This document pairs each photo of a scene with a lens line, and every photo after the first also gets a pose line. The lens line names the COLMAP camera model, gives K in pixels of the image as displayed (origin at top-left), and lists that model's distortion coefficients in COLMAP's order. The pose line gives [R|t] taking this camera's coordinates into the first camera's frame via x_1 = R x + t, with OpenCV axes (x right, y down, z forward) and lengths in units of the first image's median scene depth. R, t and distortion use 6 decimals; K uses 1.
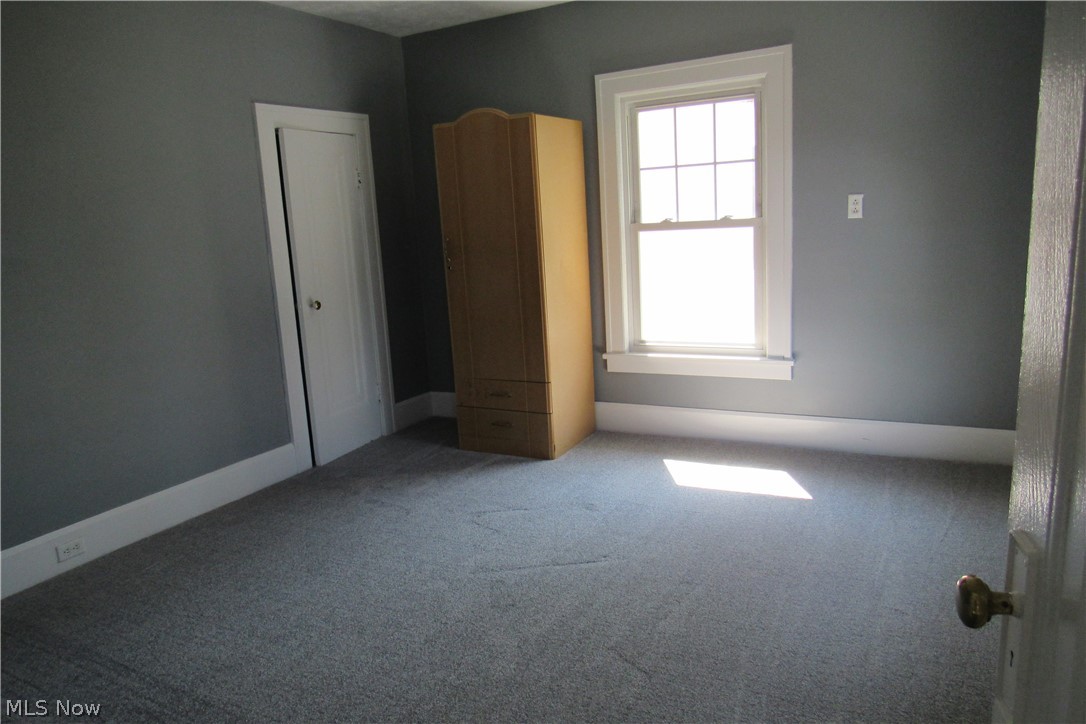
lens RADIAL K [[769.7, 0, 544.5], [0, 769.7, 358.2], [0, 0, 1]] dist [-0.011410, -0.000633]
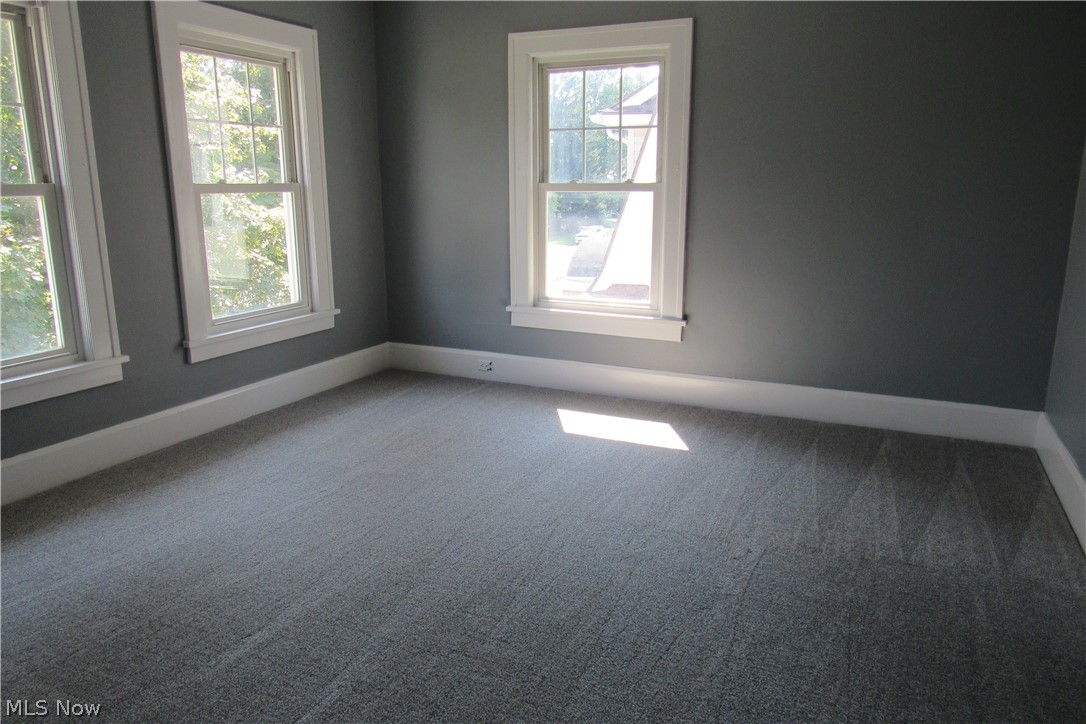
lens RADIAL K [[769.7, 0, 546.7], [0, 769.7, 370.8], [0, 0, 1]] dist [-0.011410, -0.000633]
pose [[0.997929, 0.045596, 0.045364, 0.089227], [-0.048764, 0.996258, 0.071365, 0.004229], [-0.041940, -0.073429, 0.996418, -0.053687]]
